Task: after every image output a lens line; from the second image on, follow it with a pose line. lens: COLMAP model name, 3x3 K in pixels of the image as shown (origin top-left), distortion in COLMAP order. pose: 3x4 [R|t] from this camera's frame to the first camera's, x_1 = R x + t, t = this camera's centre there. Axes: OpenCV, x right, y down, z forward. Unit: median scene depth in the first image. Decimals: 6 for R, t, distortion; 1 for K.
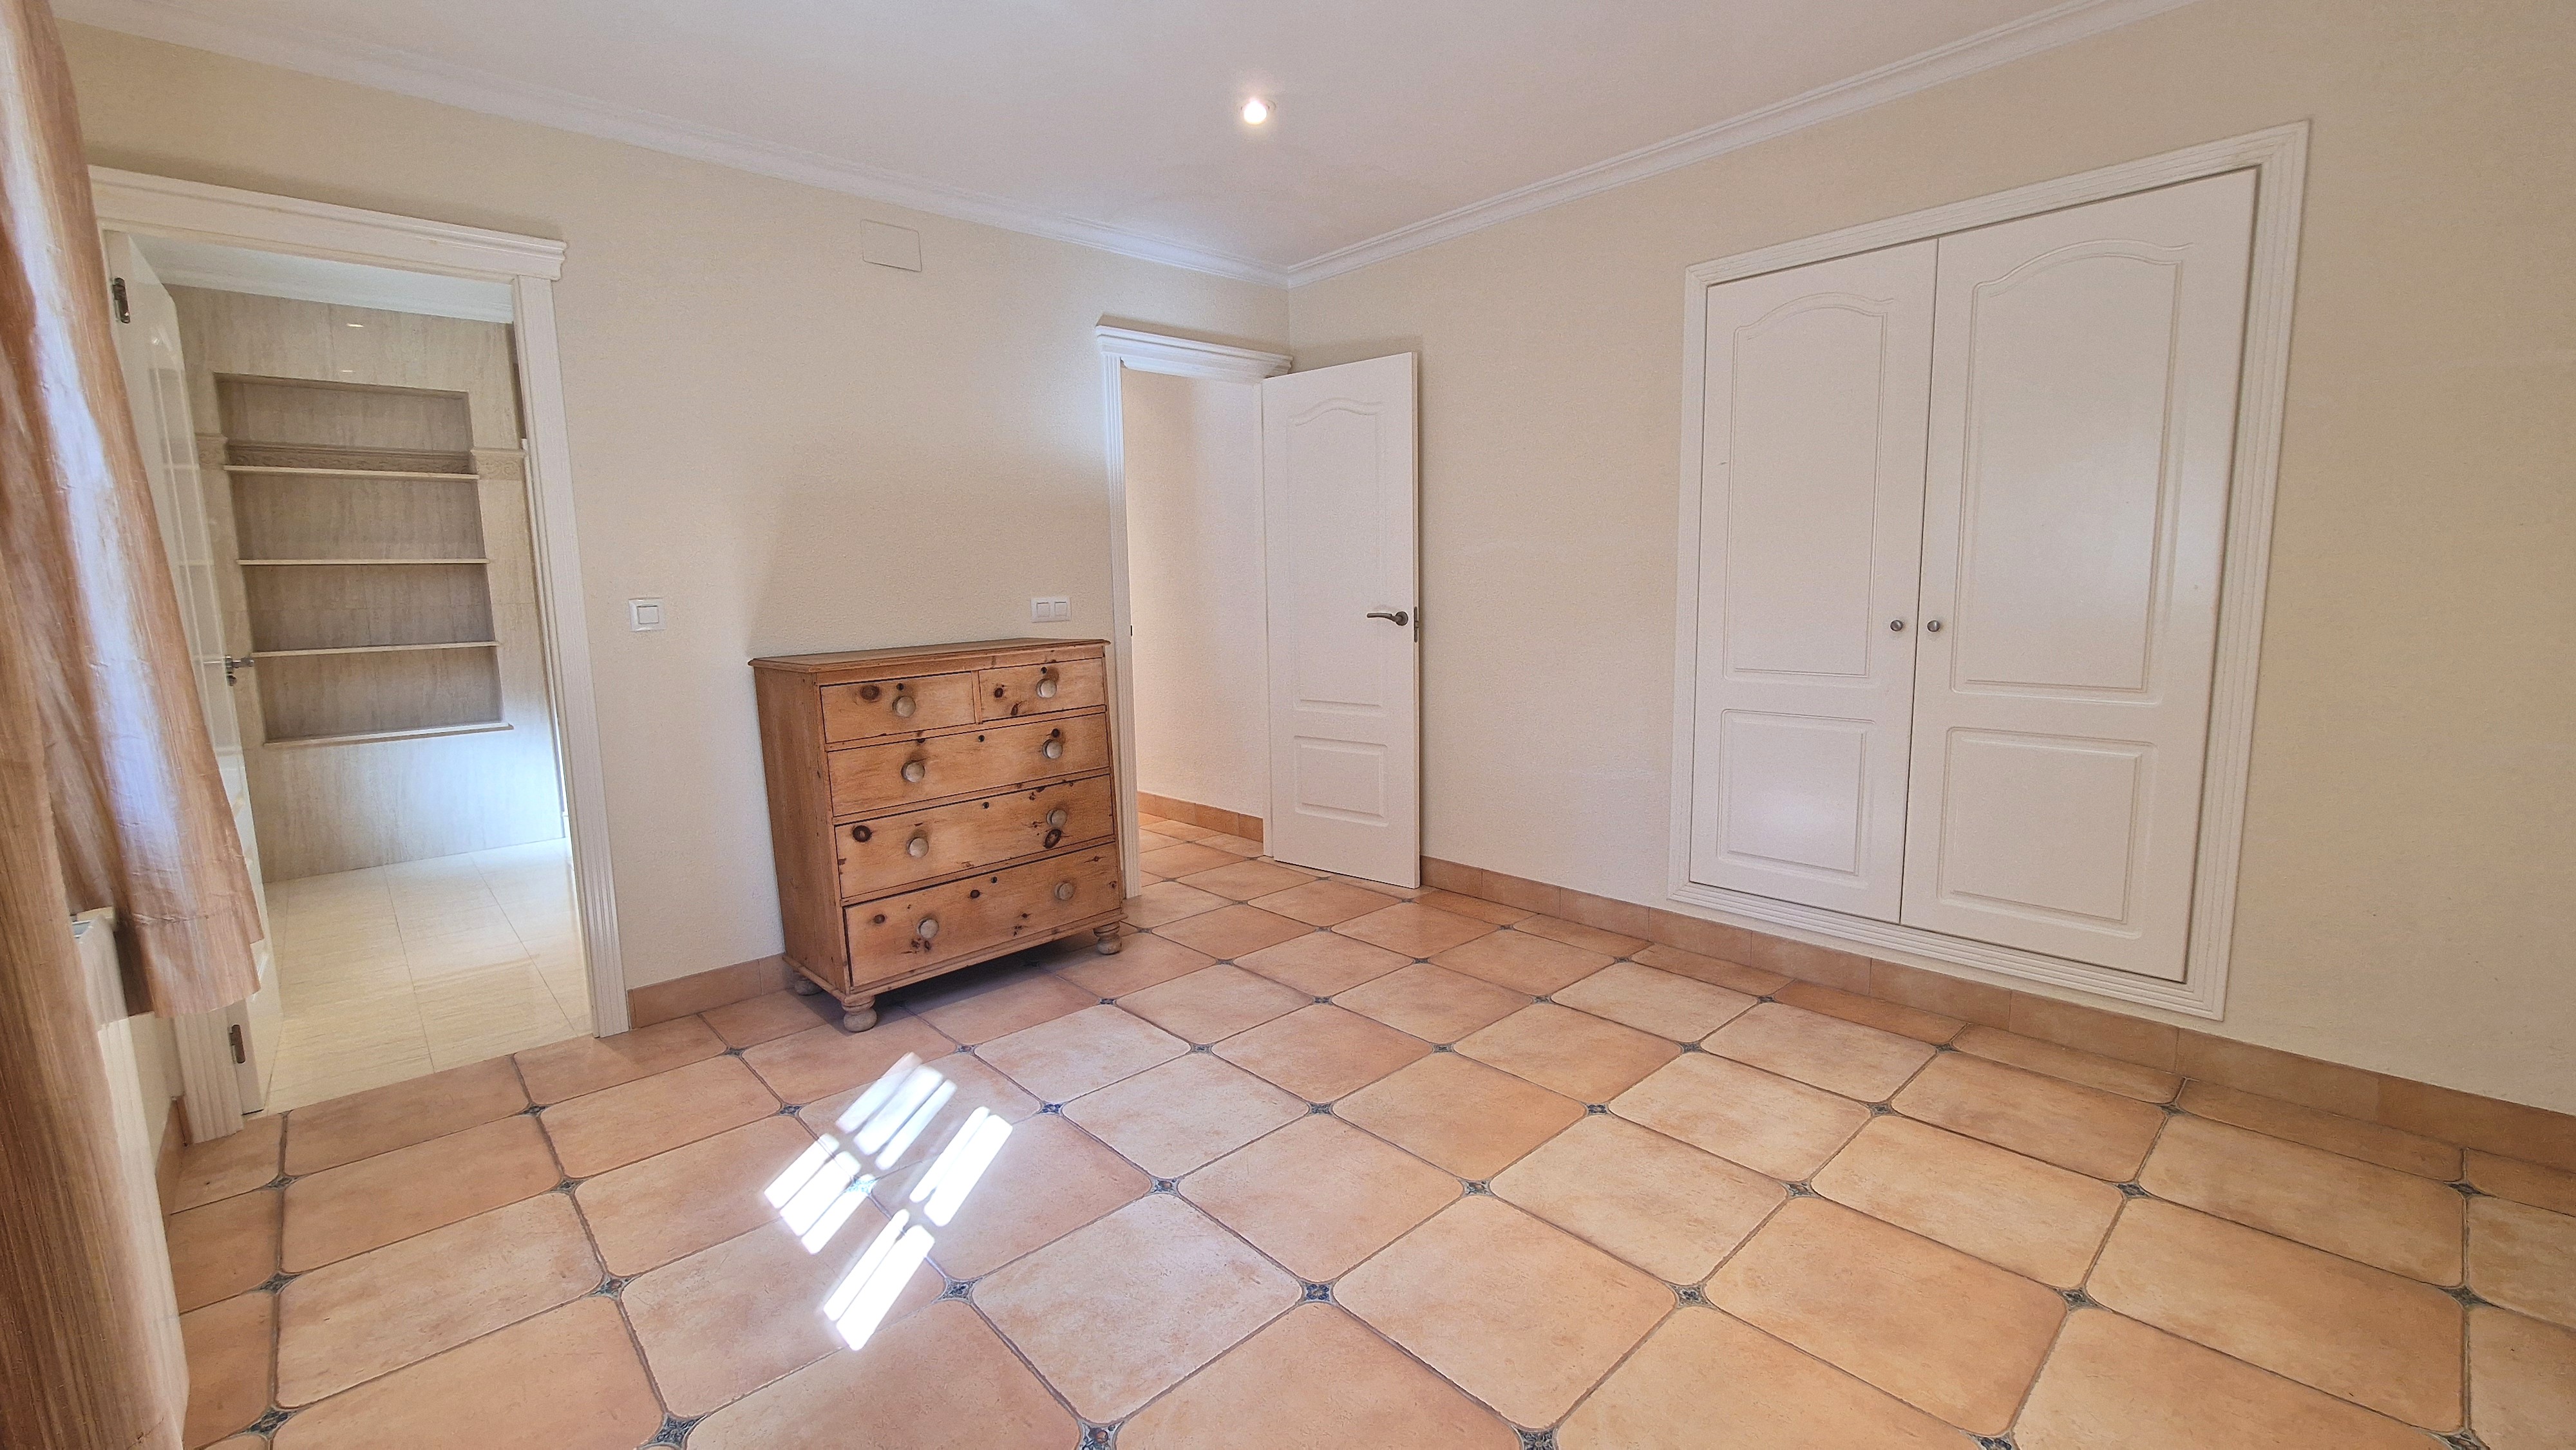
lens RADIAL K [[1062.5, 0, 1293.9], [0, 1062.5, 723.2], [0, 0, 1]] dist [-0.004763, -0.003577]
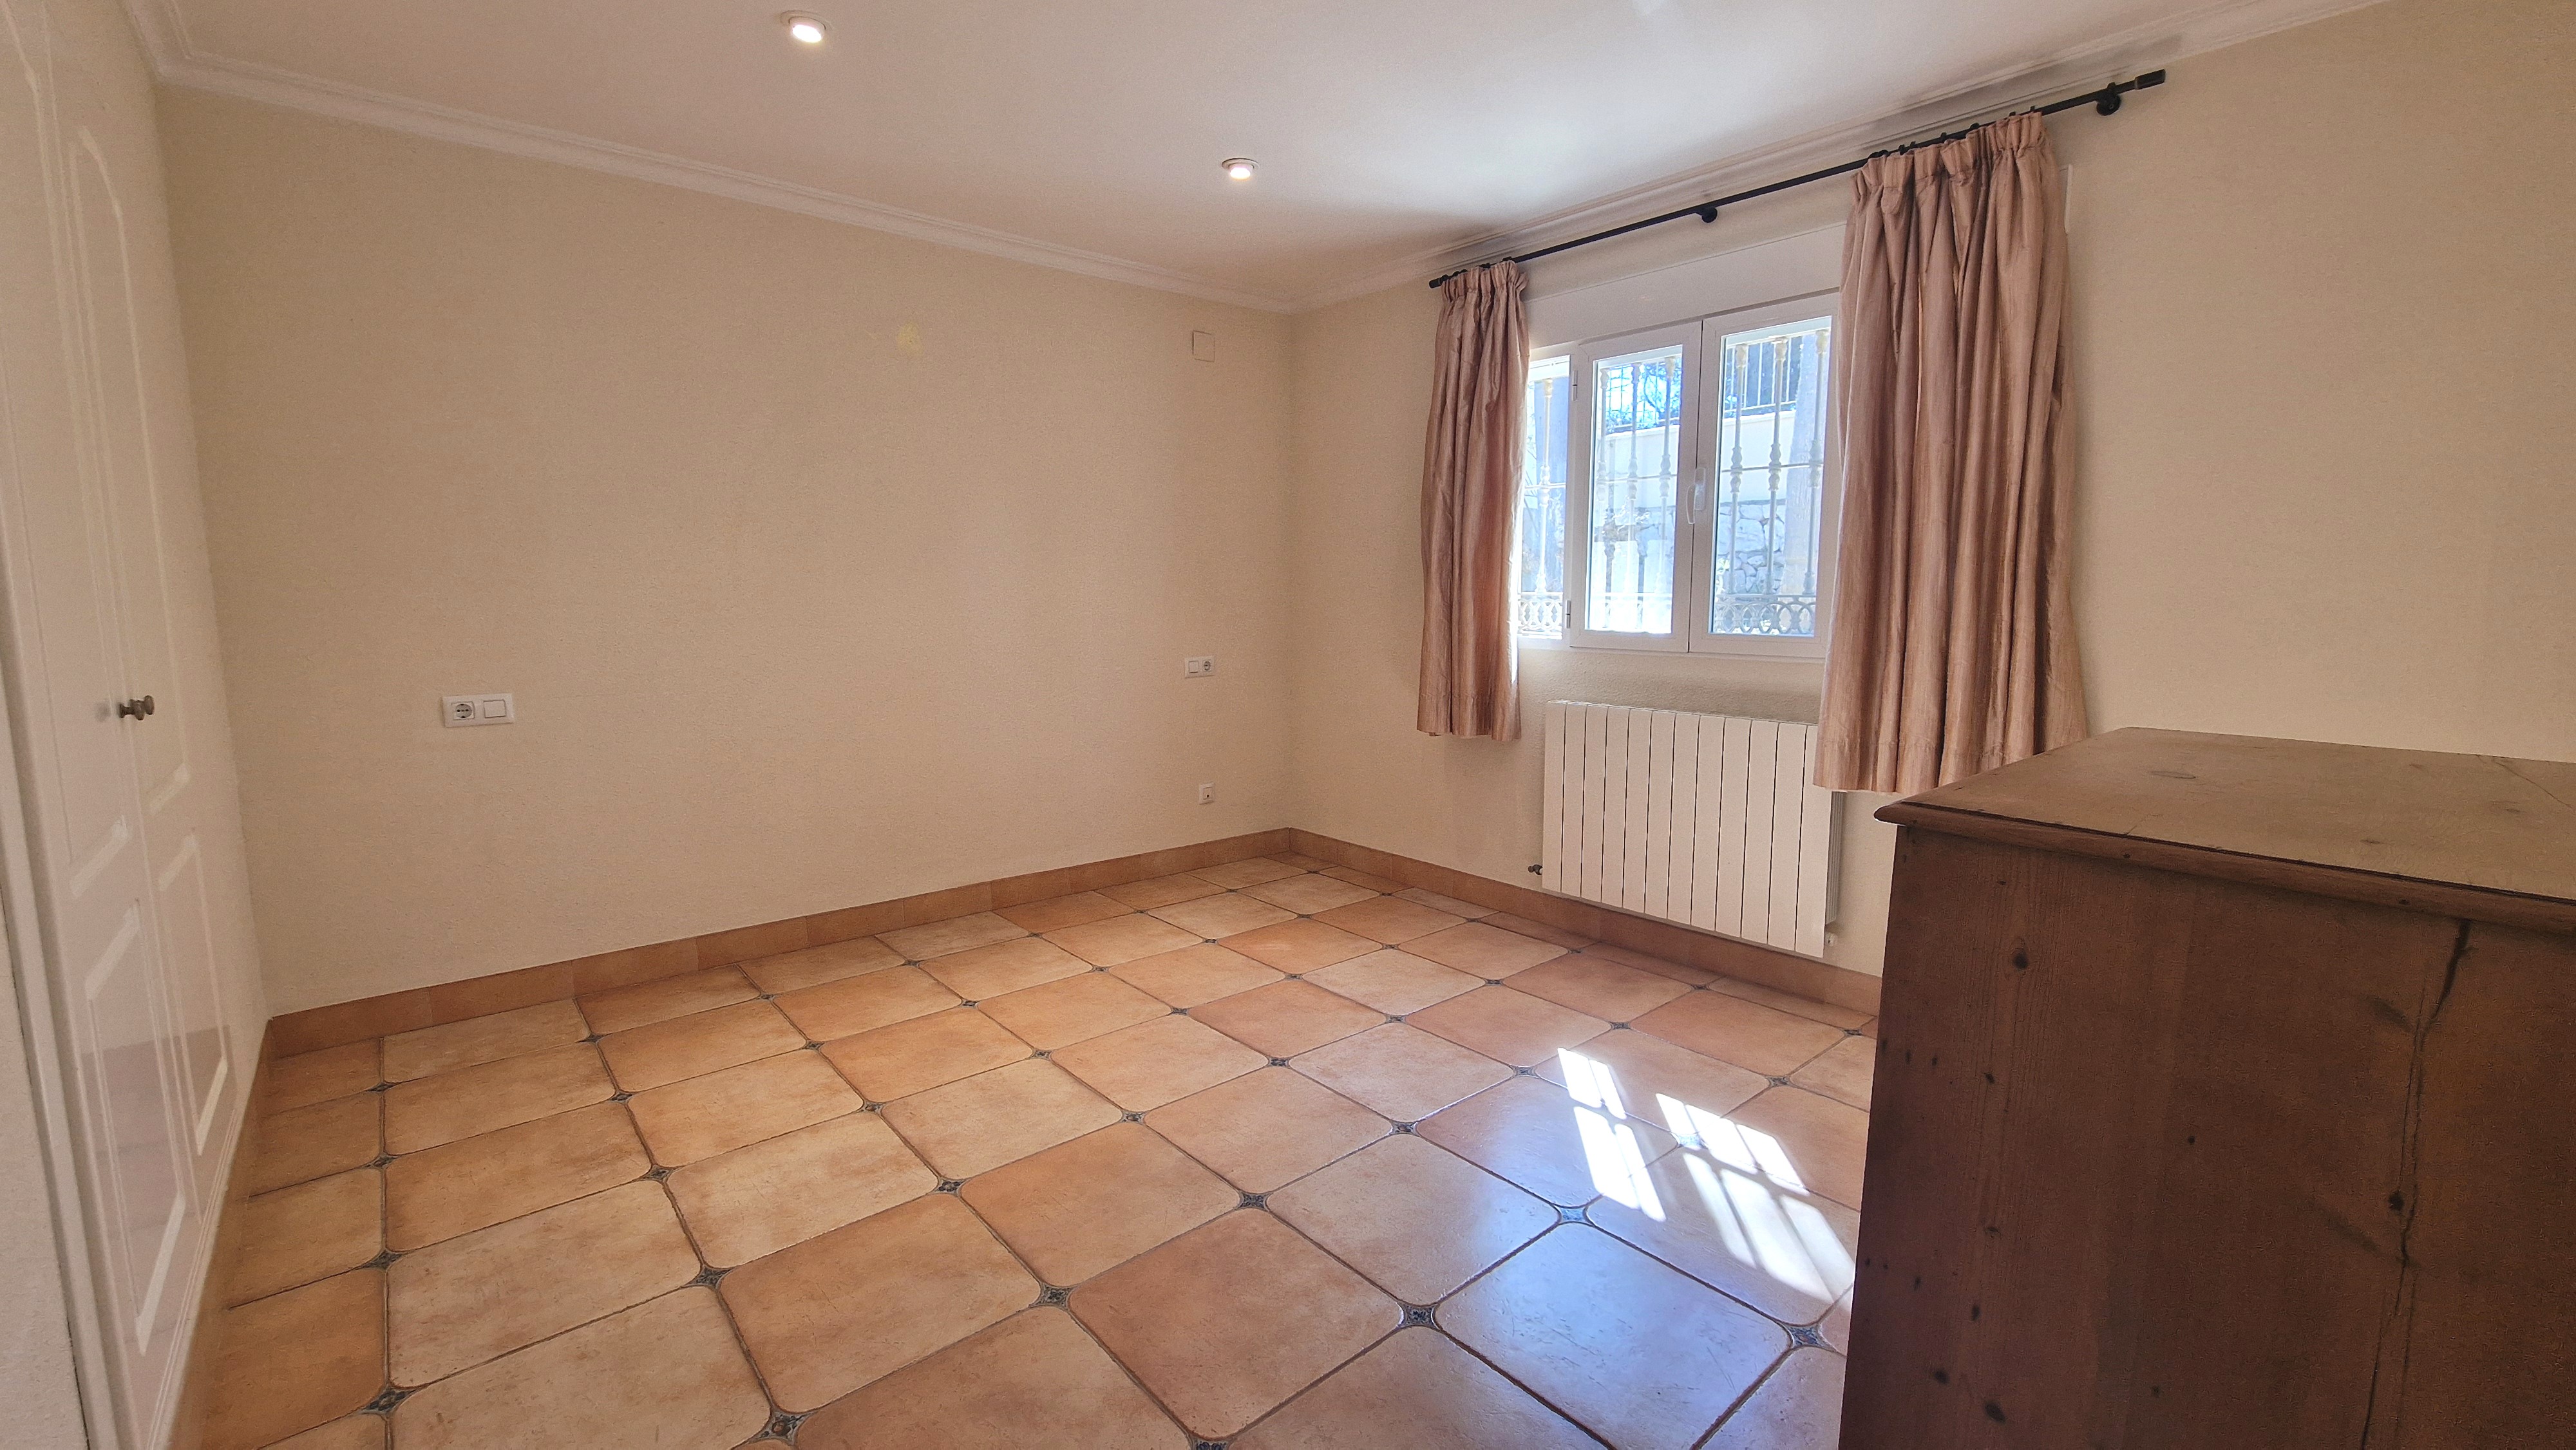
lens RADIAL K [[1062.5, 0, 1292.5], [0, 1062.5, 722.5], [0, 0, 1]] dist [-0.004763, -0.003577]
pose [[-0.999078, 0.022510, 0.036545, -0.035085], [0.031036, 0.967012, 0.252833, -0.172457], [-0.029648, 0.253734, -0.966820, 1.283778]]
